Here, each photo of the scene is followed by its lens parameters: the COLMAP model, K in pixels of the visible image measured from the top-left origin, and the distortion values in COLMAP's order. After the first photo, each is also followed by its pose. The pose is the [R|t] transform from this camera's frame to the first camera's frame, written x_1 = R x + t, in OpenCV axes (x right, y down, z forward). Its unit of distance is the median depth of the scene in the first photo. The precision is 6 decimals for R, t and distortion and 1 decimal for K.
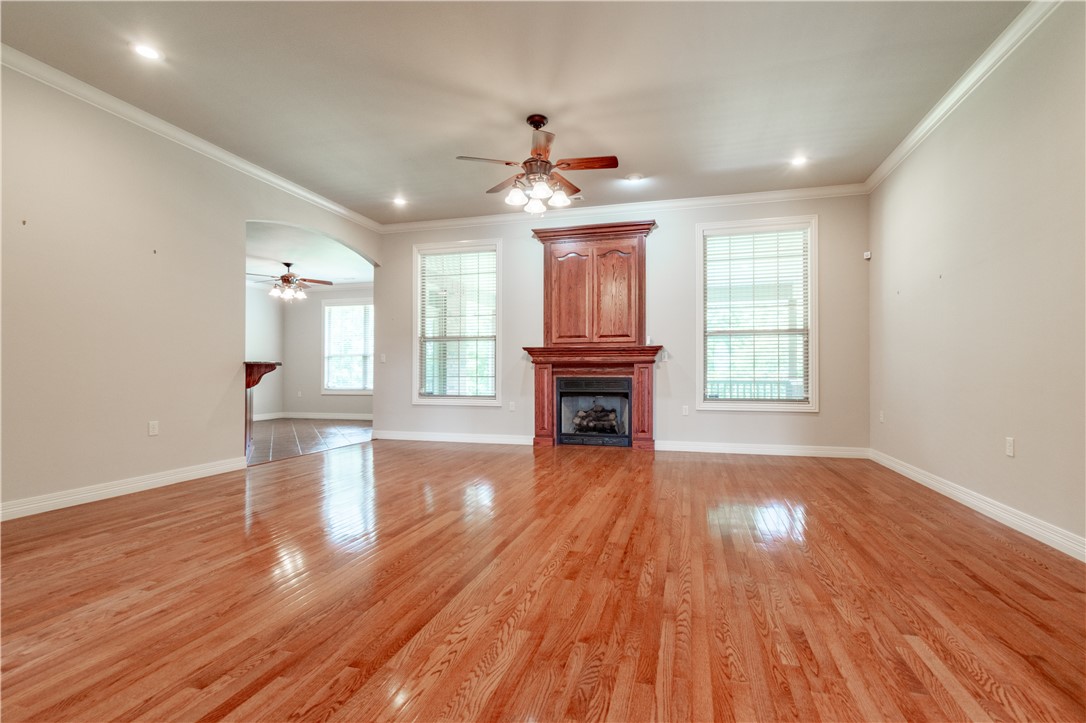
lens RADIAL K [[496.3, 0, 557.5], [0, 496.3, 368.4], [0, 0, 1]] dist [0.002128, 0.000258]
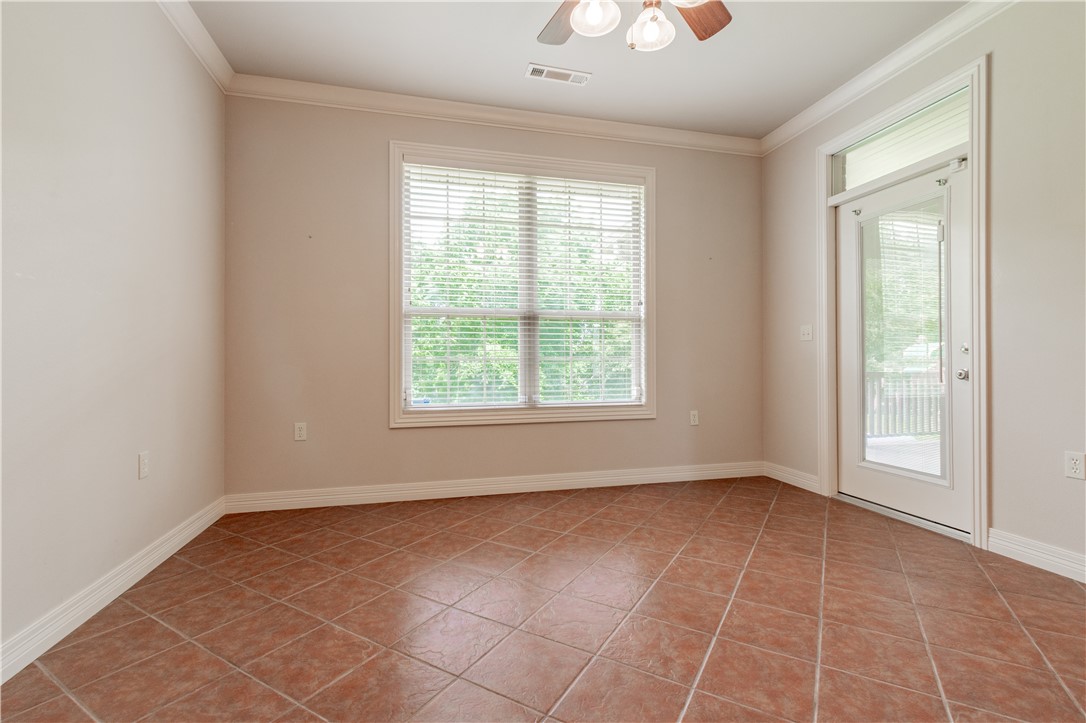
lens RADIAL K [[477.7, 0, 555.1], [0, 477.7, 359.8], [0, 0, 1]] dist [0.001150, 0.000175]
pose [[0.859015, 0.000143, 0.511950, -0.958014], [-0.003293, 0.999981, 0.005245, 0.009520], [-0.511939, -0.006192, 0.858999, 1.205470]]
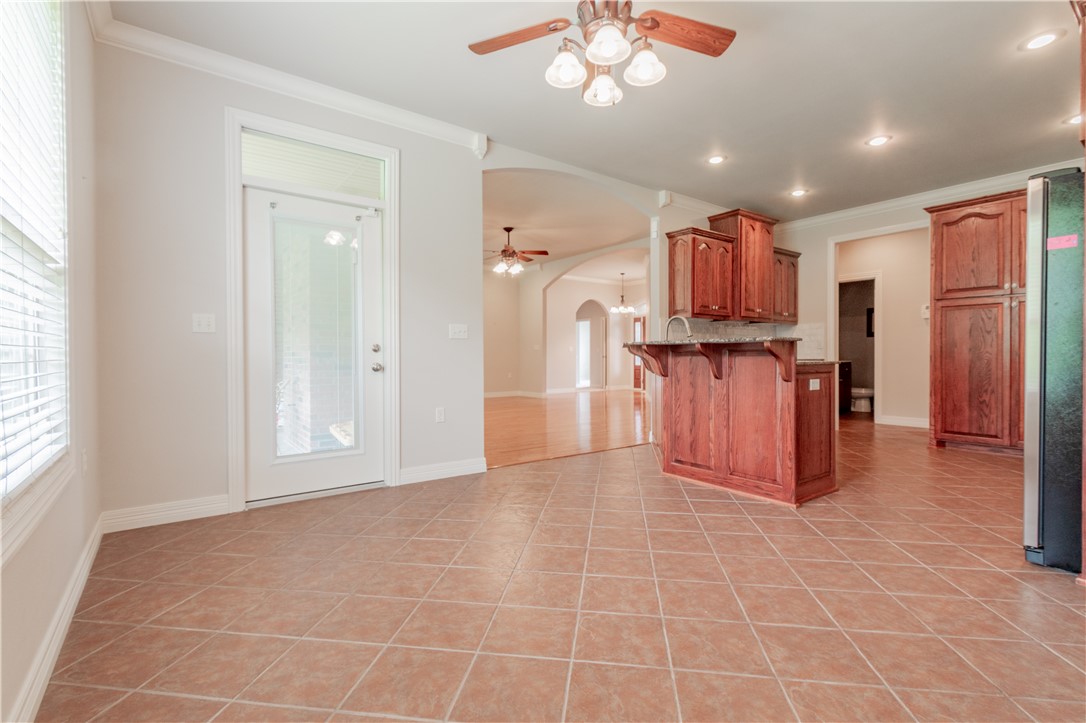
lens RADIAL K [[499.6, 0, 543.0], [0, 499.6, 361.5], [0, 0, 1]] dist [0.004535, -0.000012]
pose [[-0.793791, -0.003929, 0.608177, -0.960658], [-0.002430, 0.999992, 0.003290, 0.014111], [-0.608185, 0.001134, -0.793794, 1.765428]]
